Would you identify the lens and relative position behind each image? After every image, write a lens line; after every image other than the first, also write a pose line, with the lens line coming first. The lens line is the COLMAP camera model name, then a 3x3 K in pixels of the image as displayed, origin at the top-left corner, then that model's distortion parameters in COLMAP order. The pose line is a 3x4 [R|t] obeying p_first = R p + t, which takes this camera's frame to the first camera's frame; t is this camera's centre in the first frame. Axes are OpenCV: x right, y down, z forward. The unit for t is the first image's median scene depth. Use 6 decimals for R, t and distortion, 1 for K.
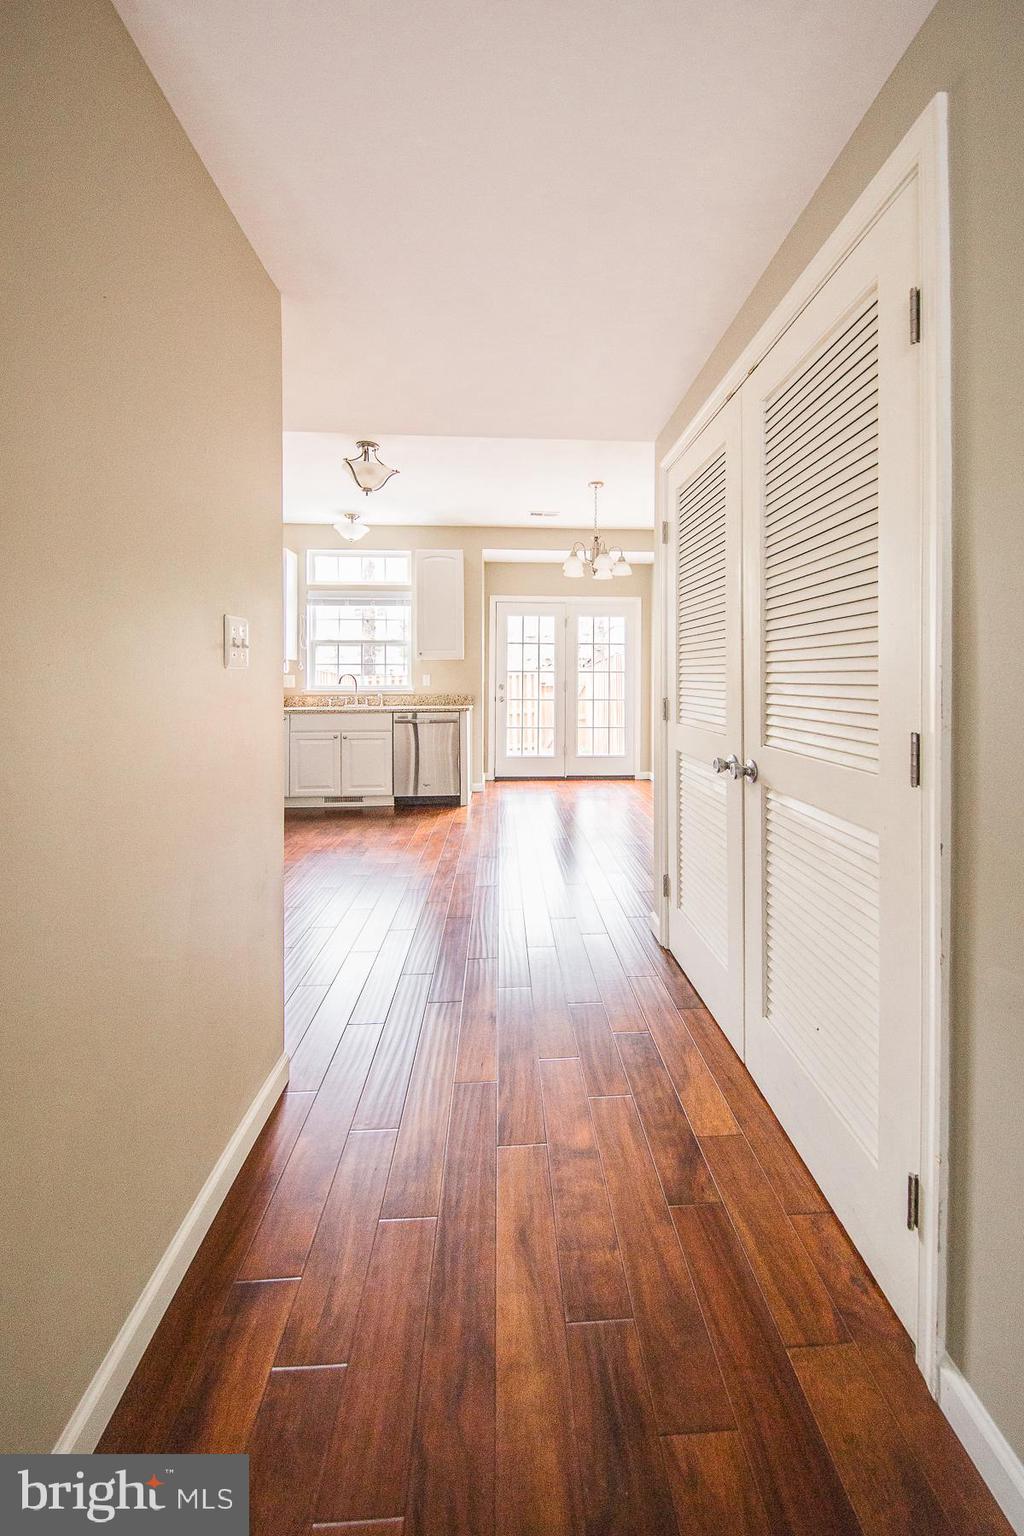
lens RADIAL K [[488.6, 0, 515.8], [0, 488.6, 699.7], [0, 0, 1]] dist [-0.000156, -0.000008]
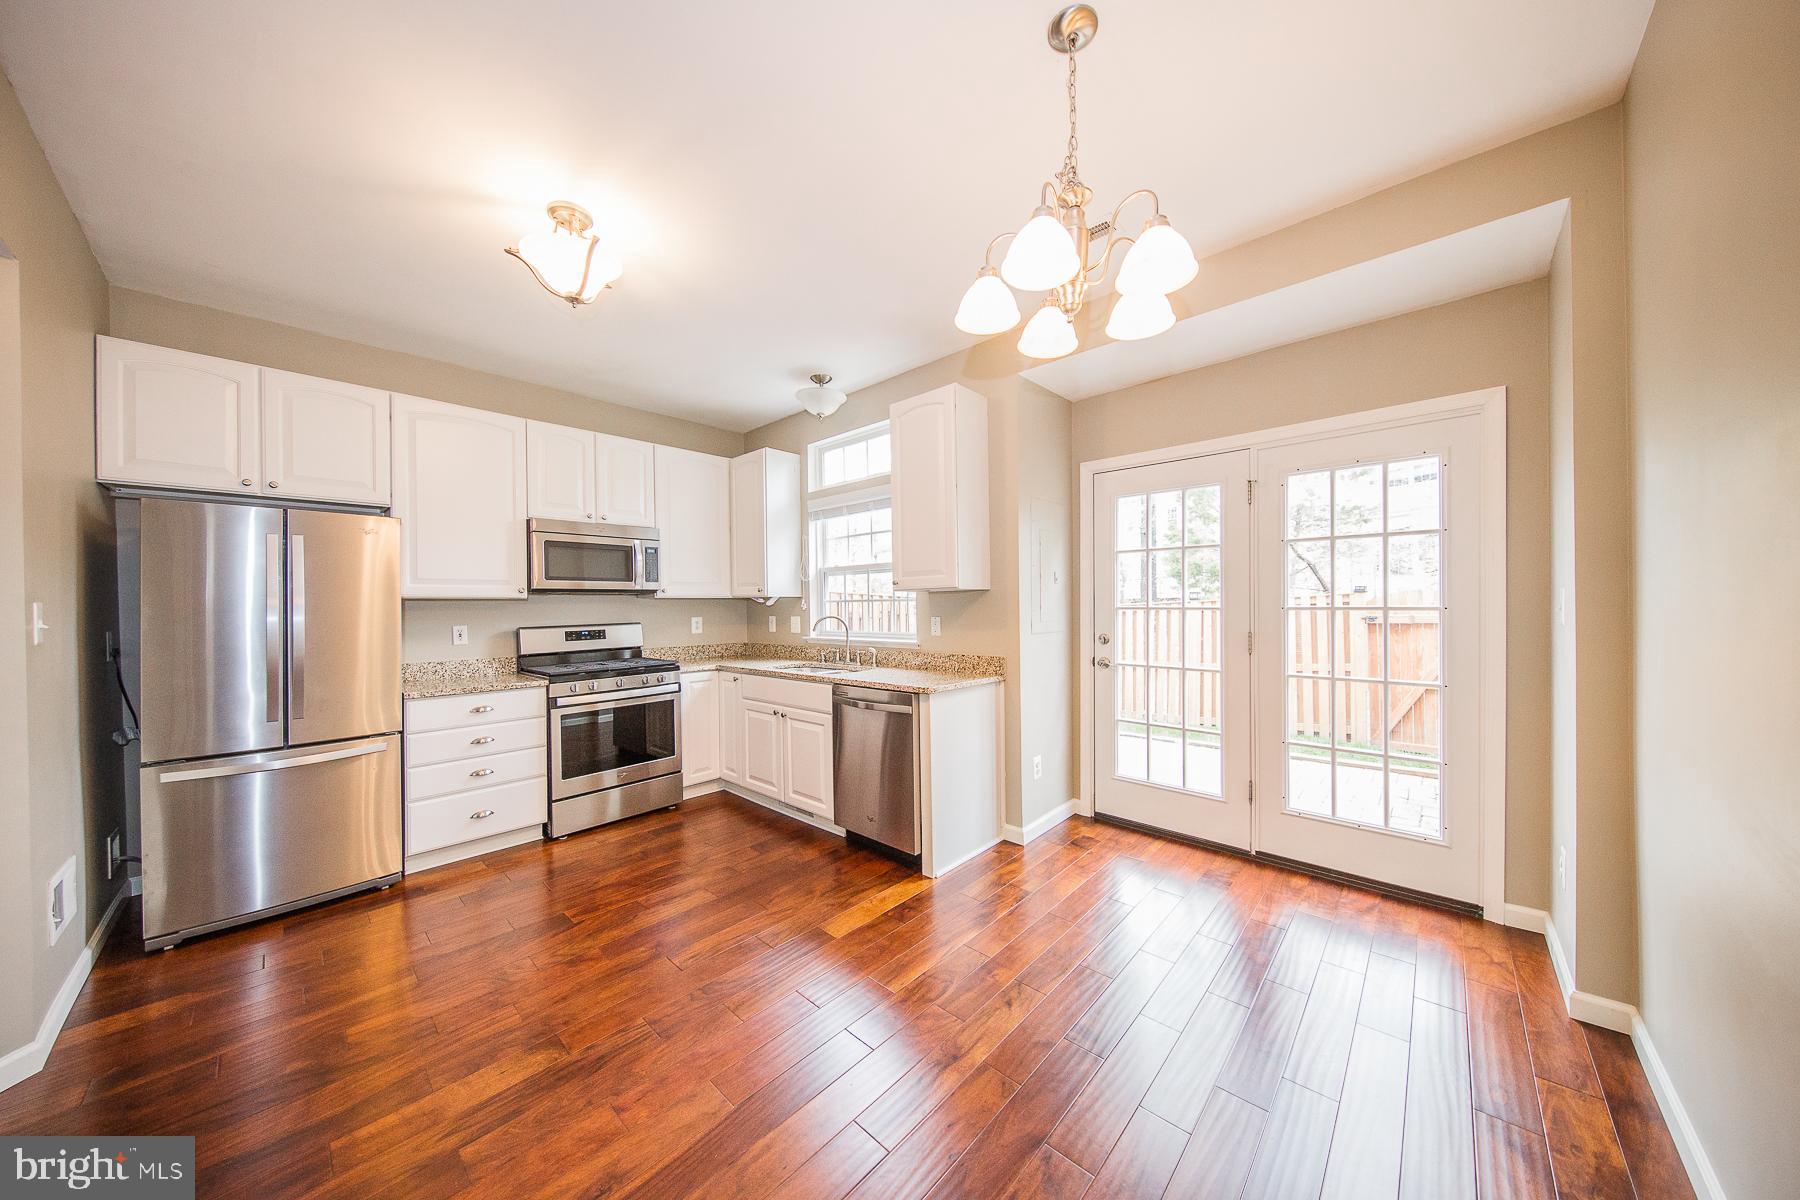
lens RADIAL K [[590.6, 0, 898.7], [0, 590.6, 607.8], [0, 0, 1]] dist [-0.000786, -0.000067]
pose [[0.714254, 0.002492, -0.699882, 0.245389], [0.001590, 0.999985, 0.005183, -0.060942], [0.699884, -0.004815, 0.714240, 0.415685]]
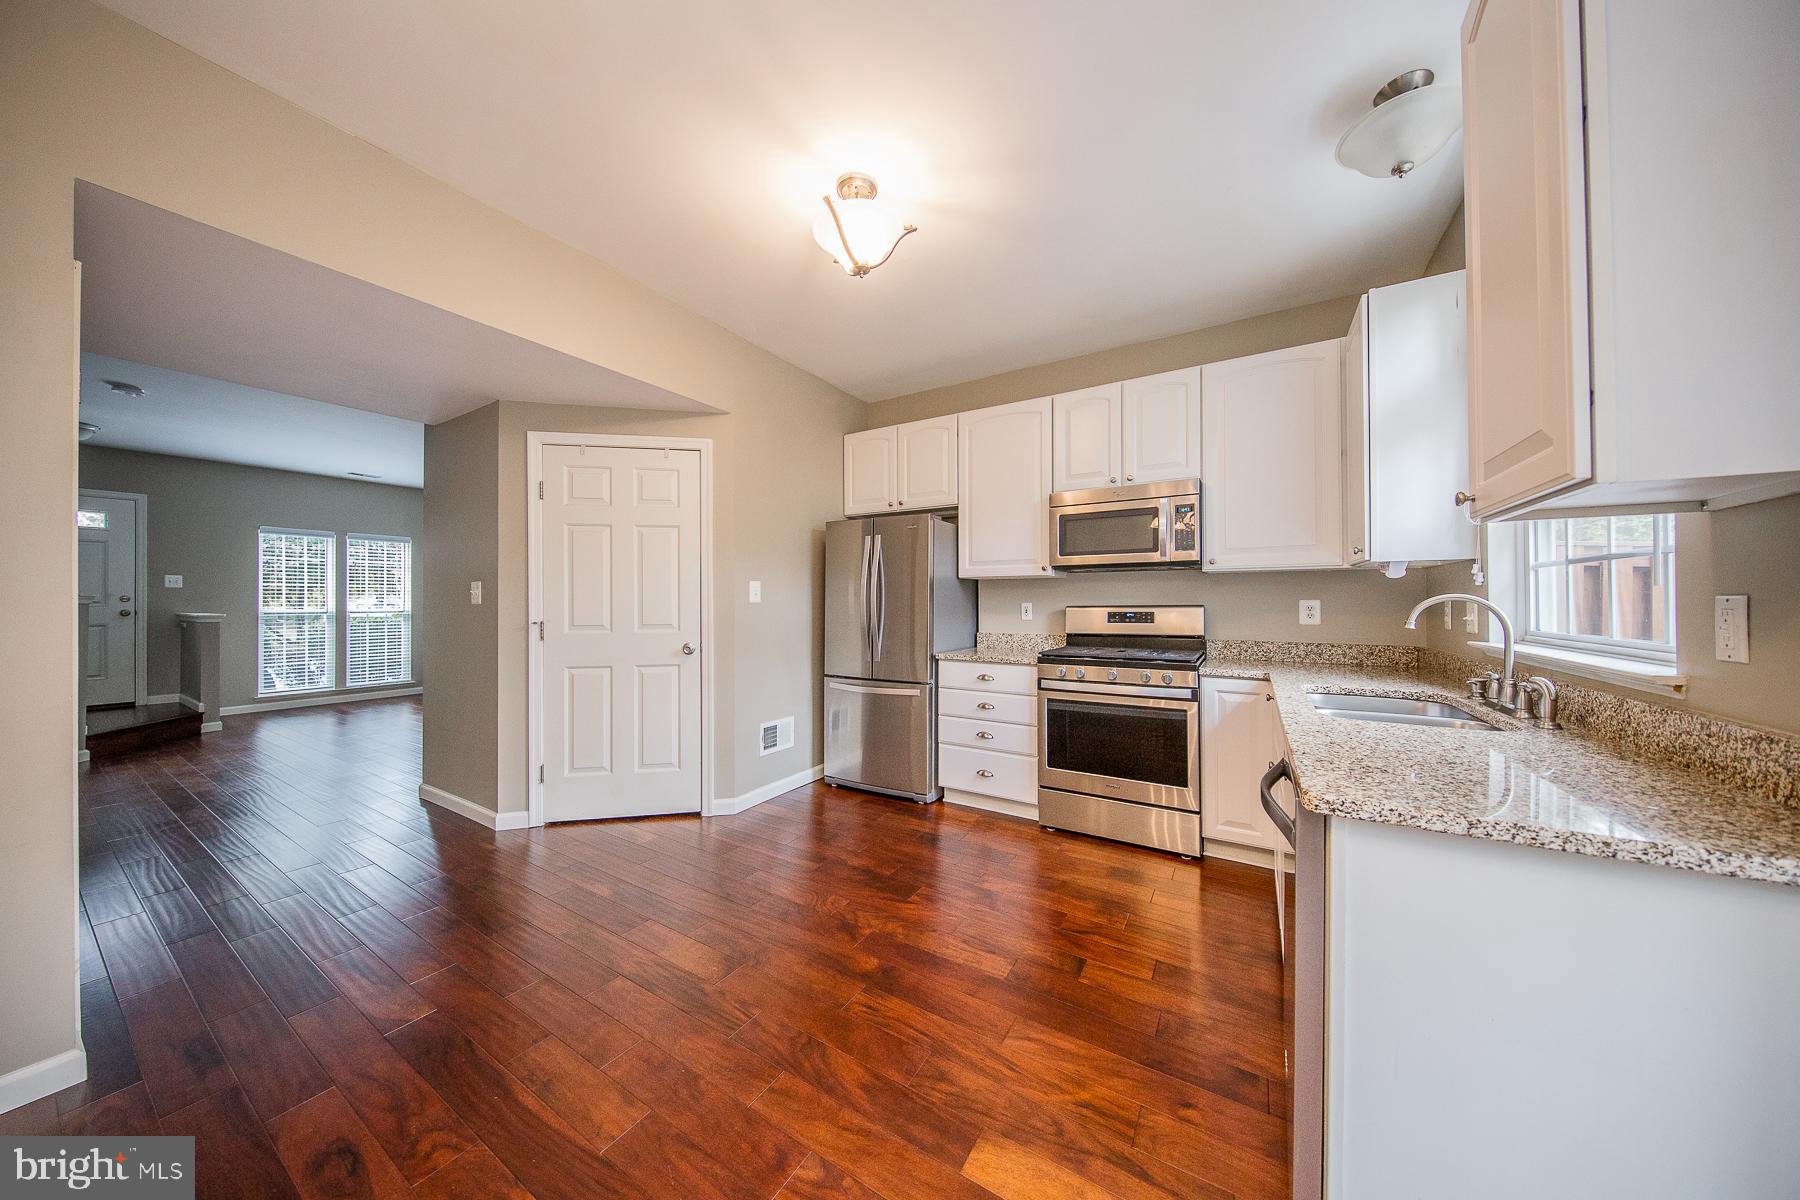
lens RADIAL K [[572.5, 0, 900.0], [0, 572.5, 600.0], [0, 0, 1]] dist [-0.000156, -0.000008]
pose [[-0.556602, 0.005661, -0.830760, 0.119263], [-0.001464, 0.999969, 0.007795, -0.047988], [0.830778, 0.005555, -0.556576, 0.779333]]
